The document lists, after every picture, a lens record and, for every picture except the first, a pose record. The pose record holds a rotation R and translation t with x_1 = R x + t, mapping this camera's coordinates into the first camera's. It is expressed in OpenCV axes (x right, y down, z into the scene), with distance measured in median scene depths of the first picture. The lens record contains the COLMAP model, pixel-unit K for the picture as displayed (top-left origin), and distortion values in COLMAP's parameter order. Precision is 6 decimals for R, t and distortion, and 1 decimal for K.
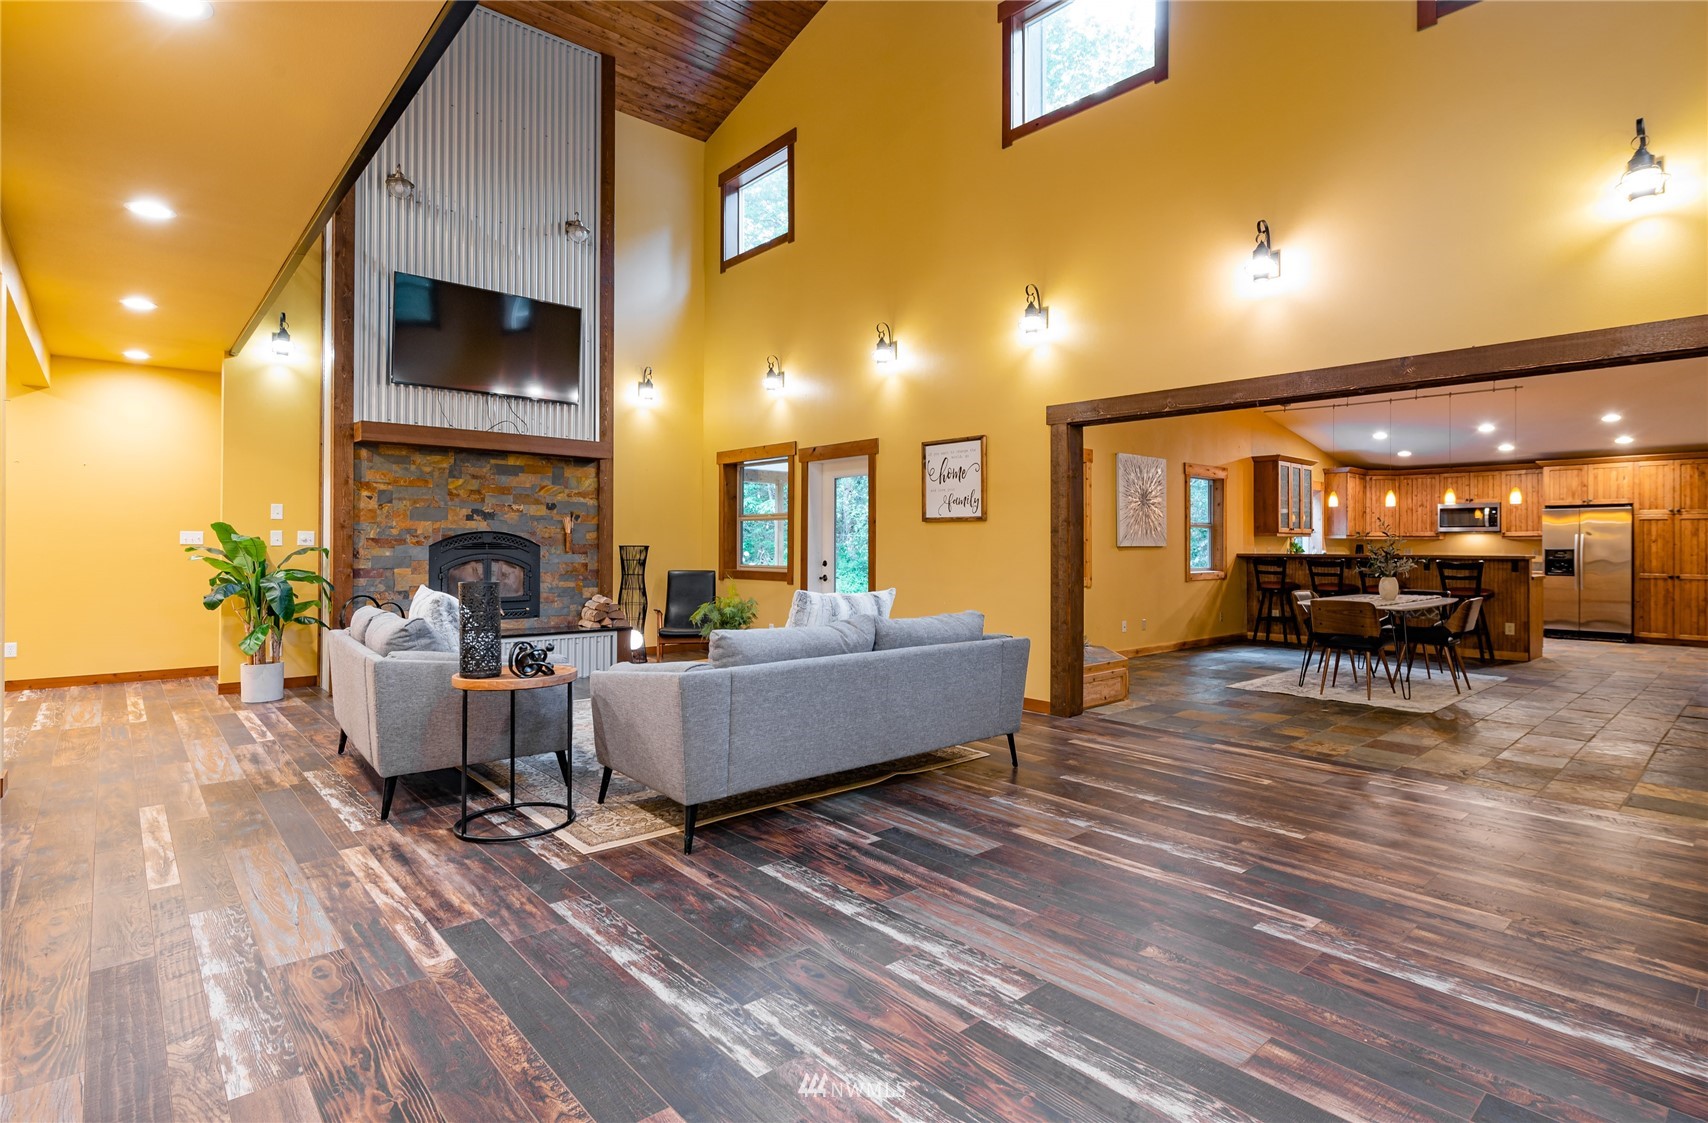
lens RADIAL K [[851.8, 0, 874.0], [0, 851.8, 540.9], [0, 0, 1]] dist [-0.001471, -0.000723]
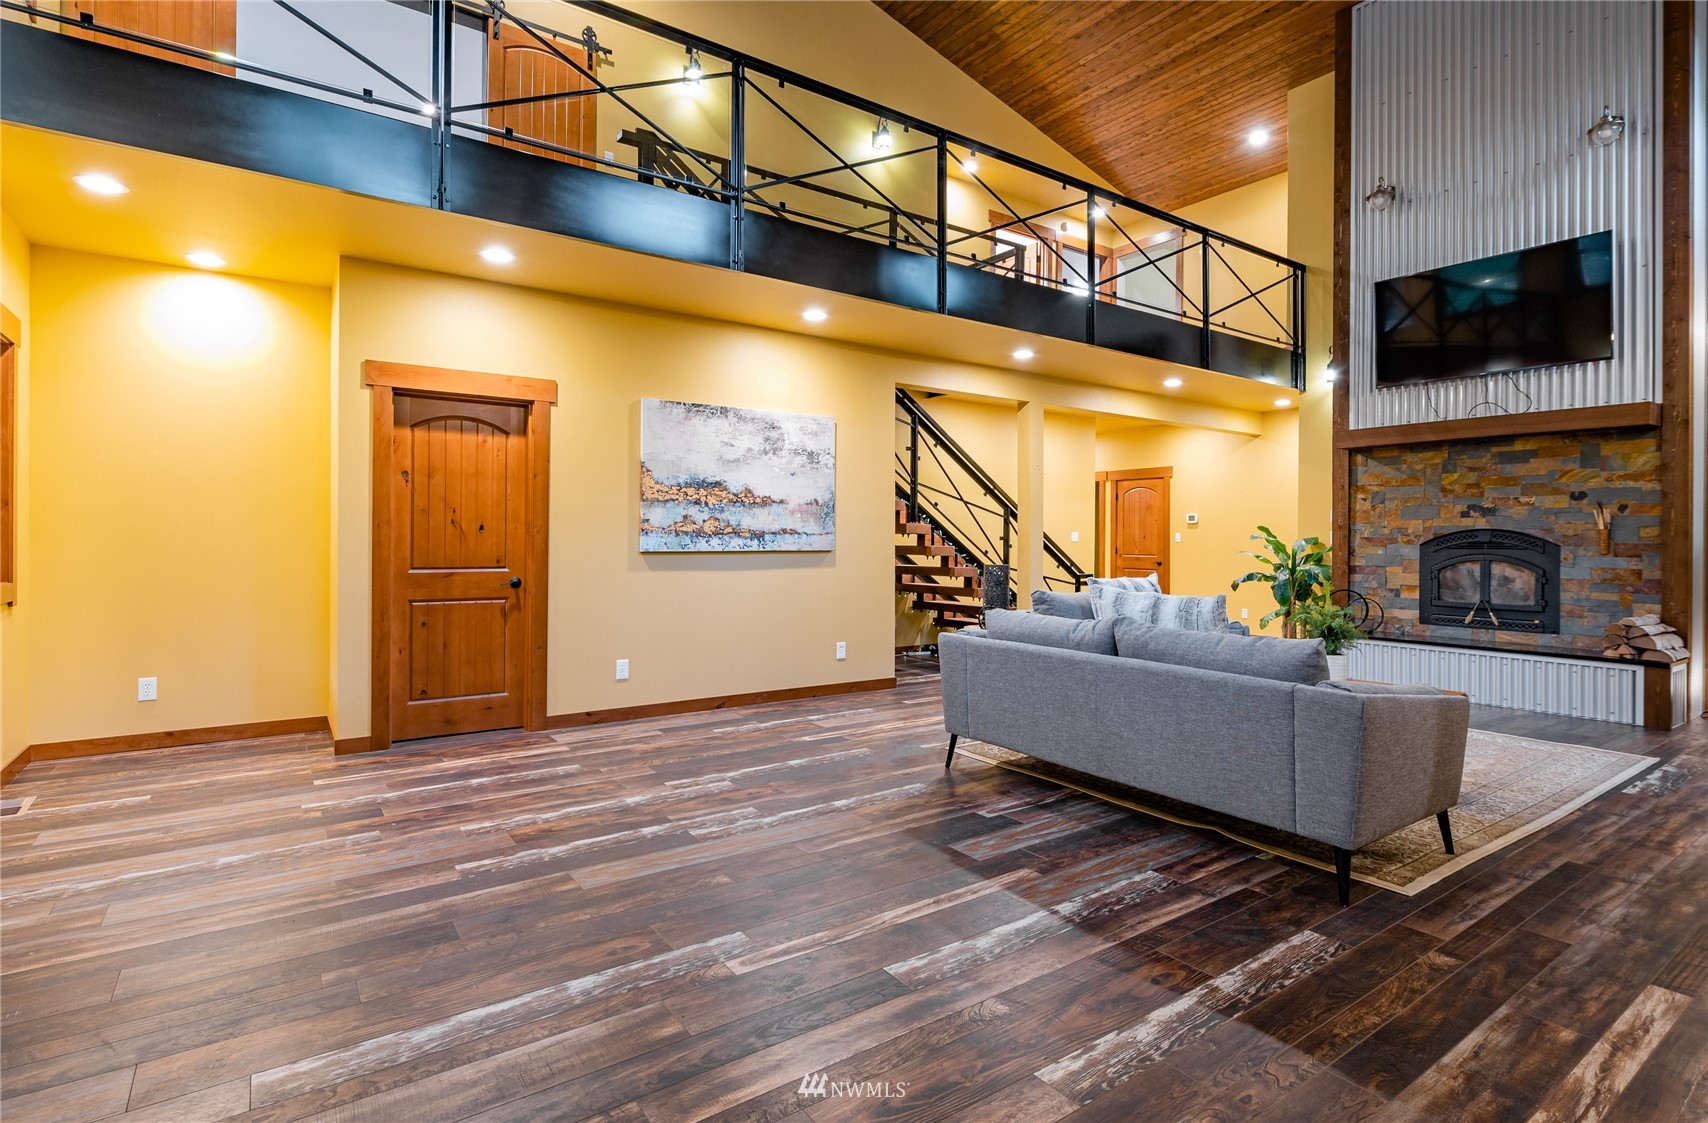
lens RADIAL K [[851.8, 0, 860.5], [0, 851.8, 540.5], [0, 0, 1]] dist [-0.001471, -0.000723]
pose [[-0.124525, -0.004297, -0.992207, 0.506361], [-0.002347, 0.999989, -0.004036, 0.006004], [0.992214, 0.001826, -0.124534, 0.458791]]
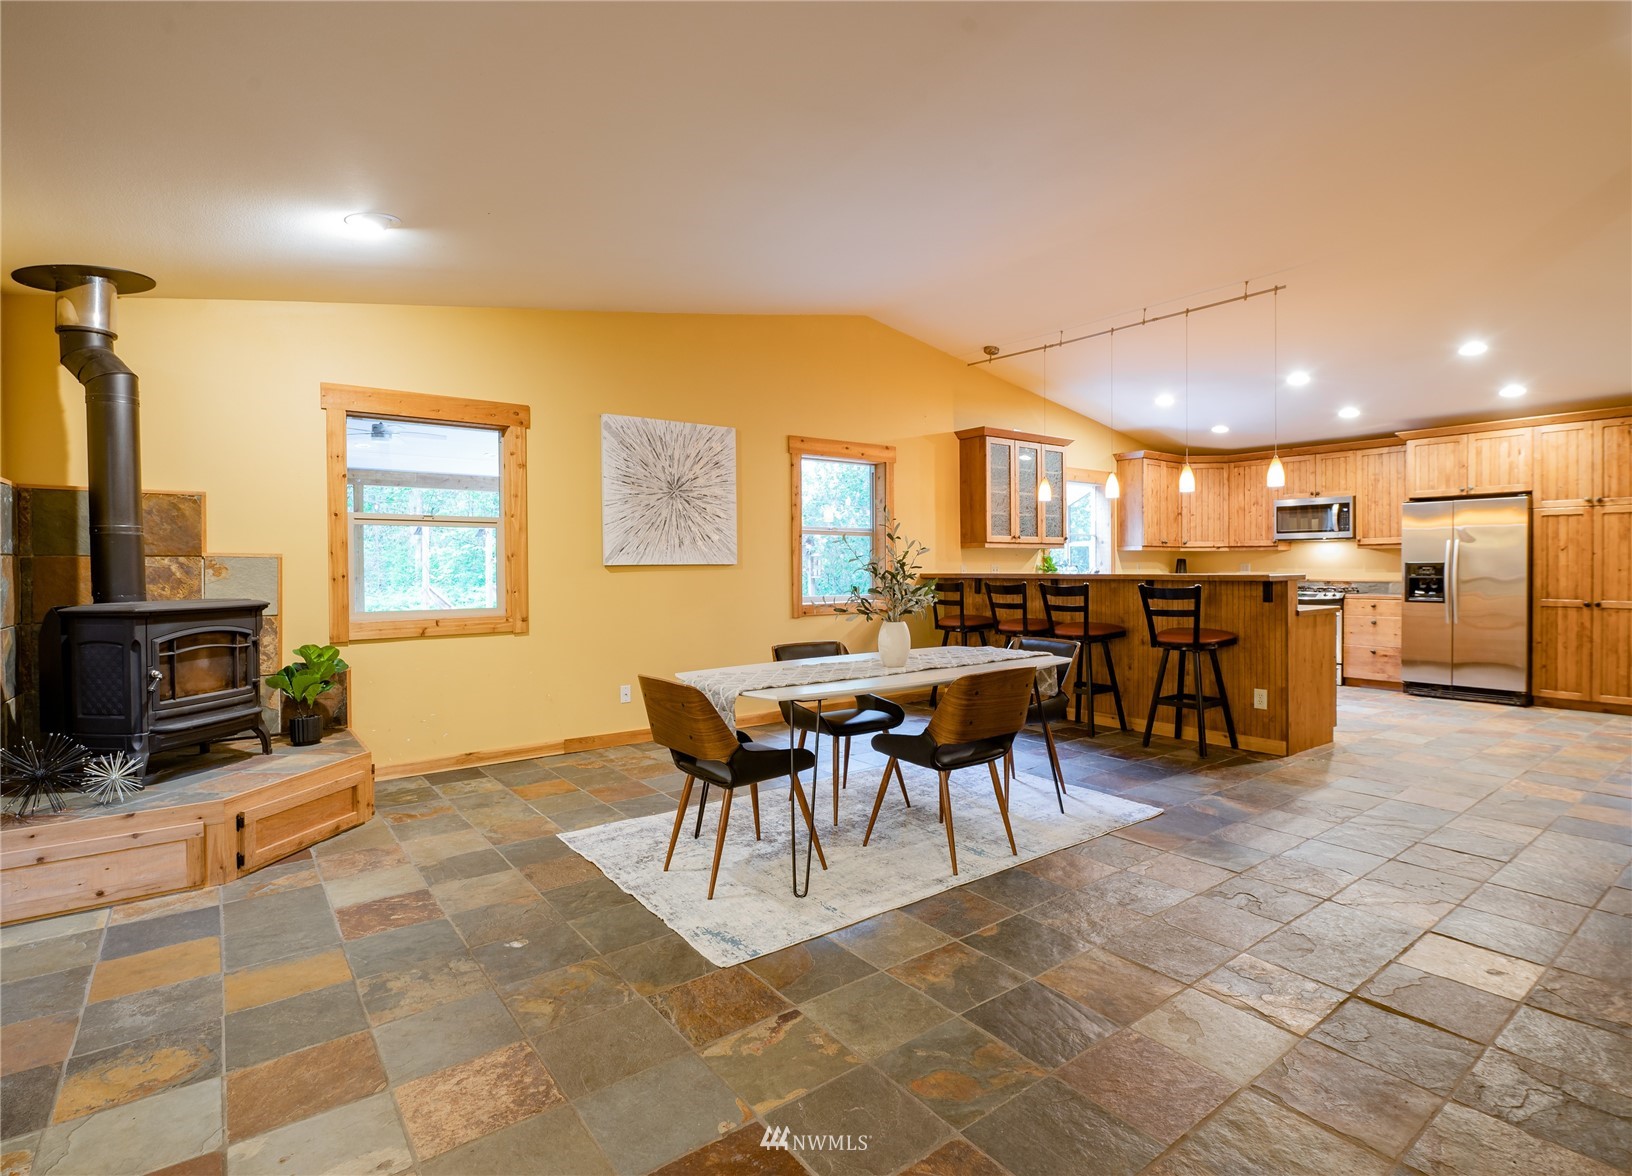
lens RADIAL K [[814.8, 0, 854.6], [0, 814.8, 574.1], [0, 0, 1]] dist [-0.005741, -0.003593]
pose [[0.997613, -0.008657, -0.068502, 0.619379], [0.009816, 0.999814, 0.016594, 0.005879], [0.068346, -0.017227, 0.997513, 0.513696]]
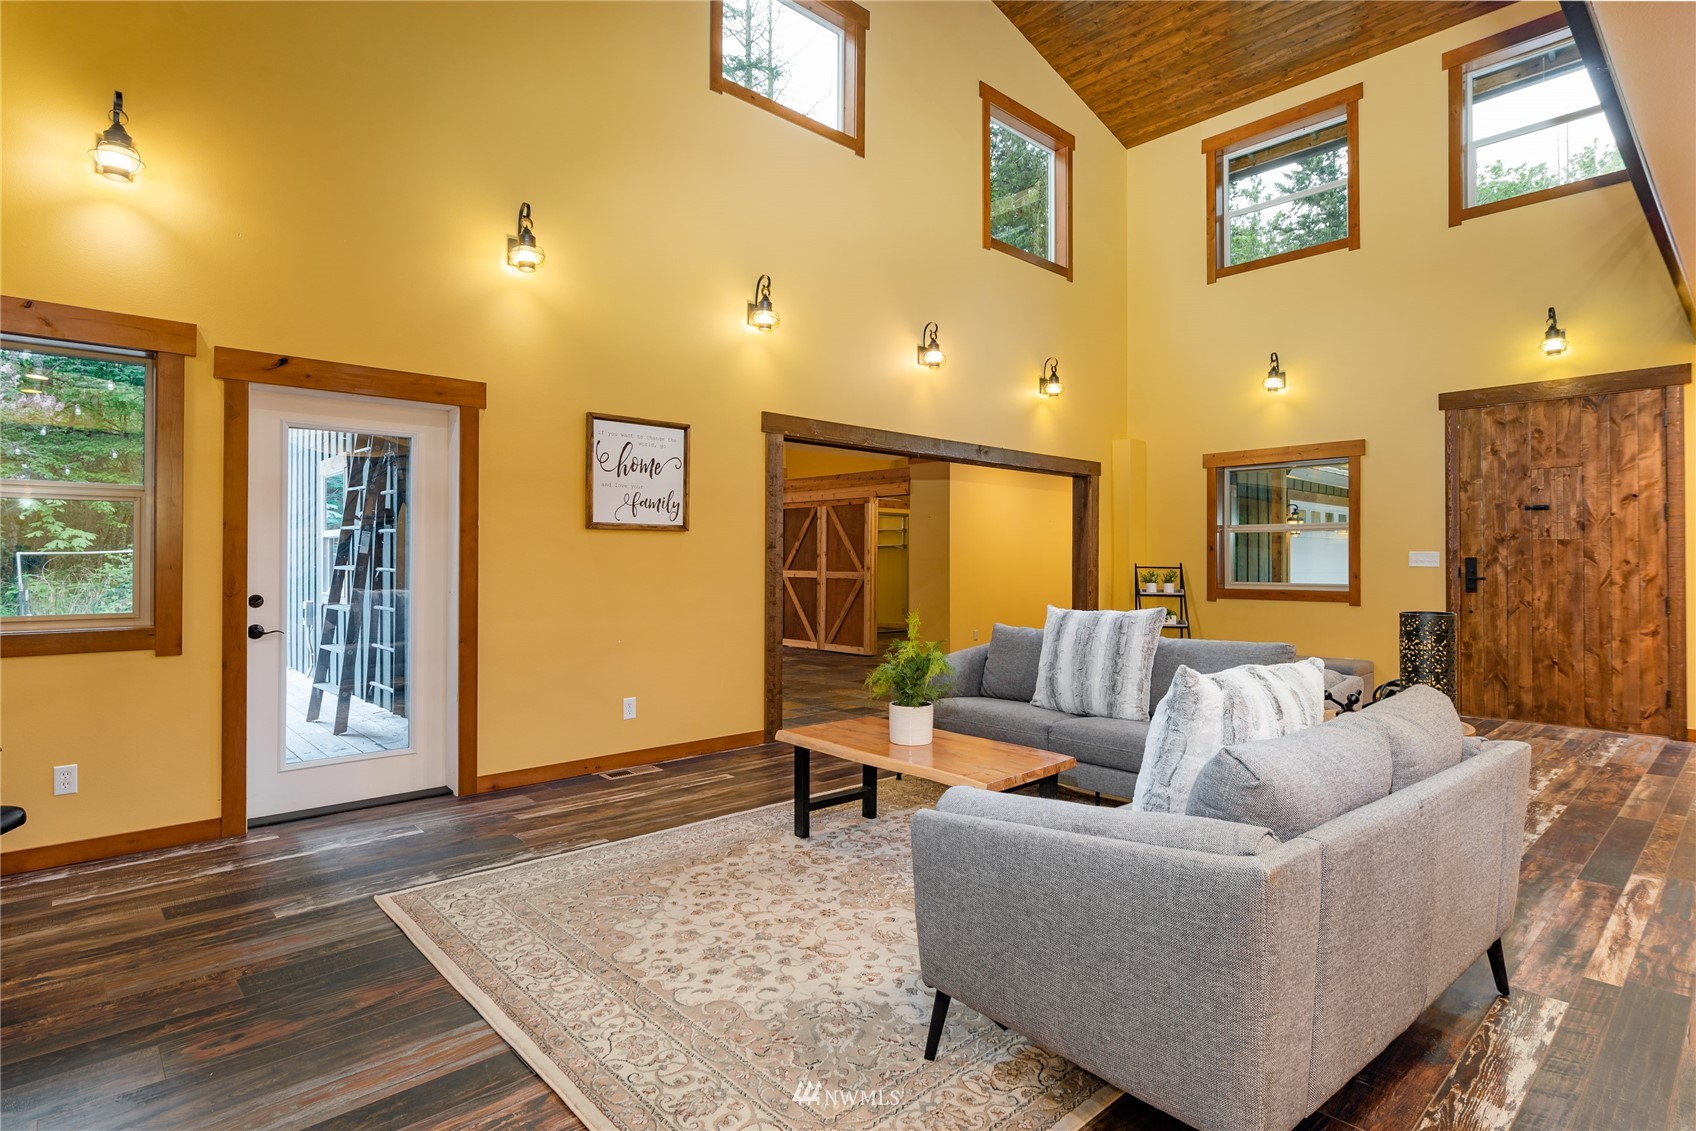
lens RADIAL K [[845.8, 0, 885.4], [0, 845.8, 554.4], [0, 0, 1]] dist [-0.001471, -0.000723]
pose [[-0.021230, 0.003302, 0.999769, -0.587875], [-0.004597, 0.999984, -0.003400, 0.000107], [-0.999764, -0.004668, -0.021215, 0.723502]]
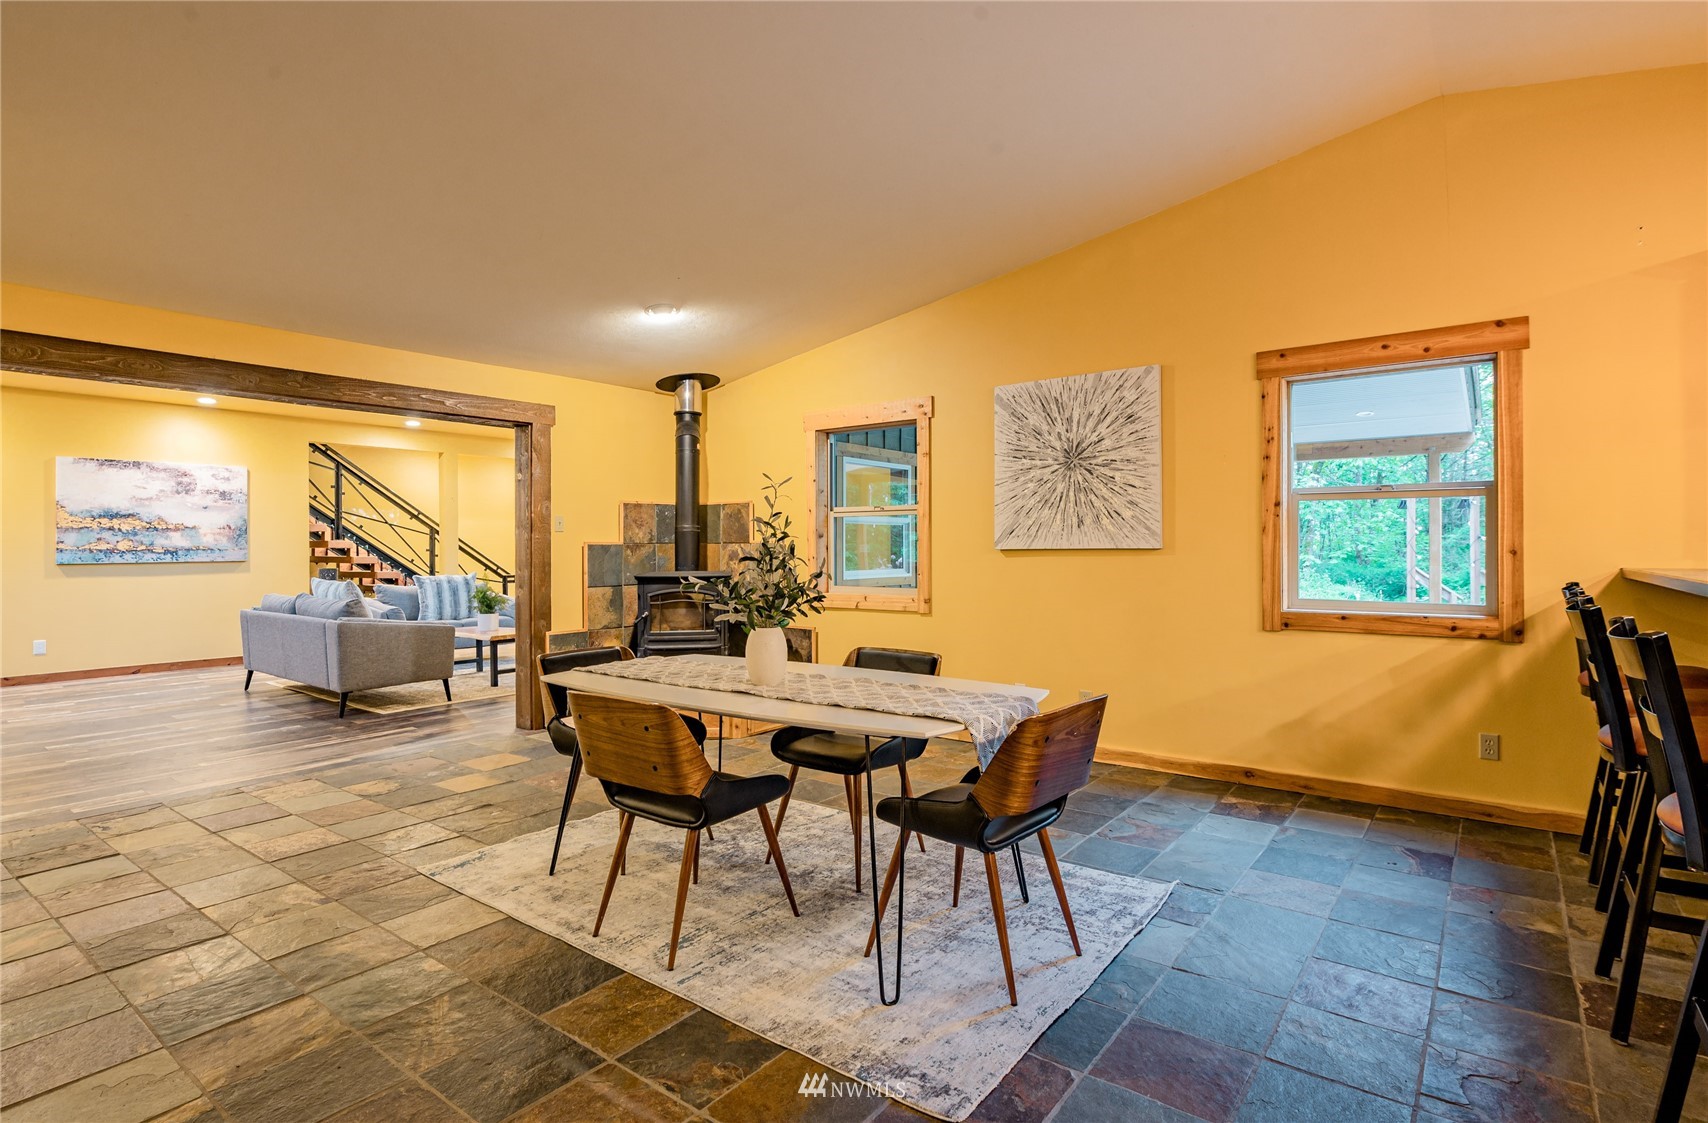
lens RADIAL K [[851.8, 0, 861.9], [0, 851.8, 543.4], [0, 0, 1]] dist [-0.001471, -0.000723]
pose [[0.177915, -0.009009, -0.984005, 1.018306], [0.011943, 0.999904, -0.006996, 0.006441], [0.983973, -0.010507, 0.178006, 0.983921]]
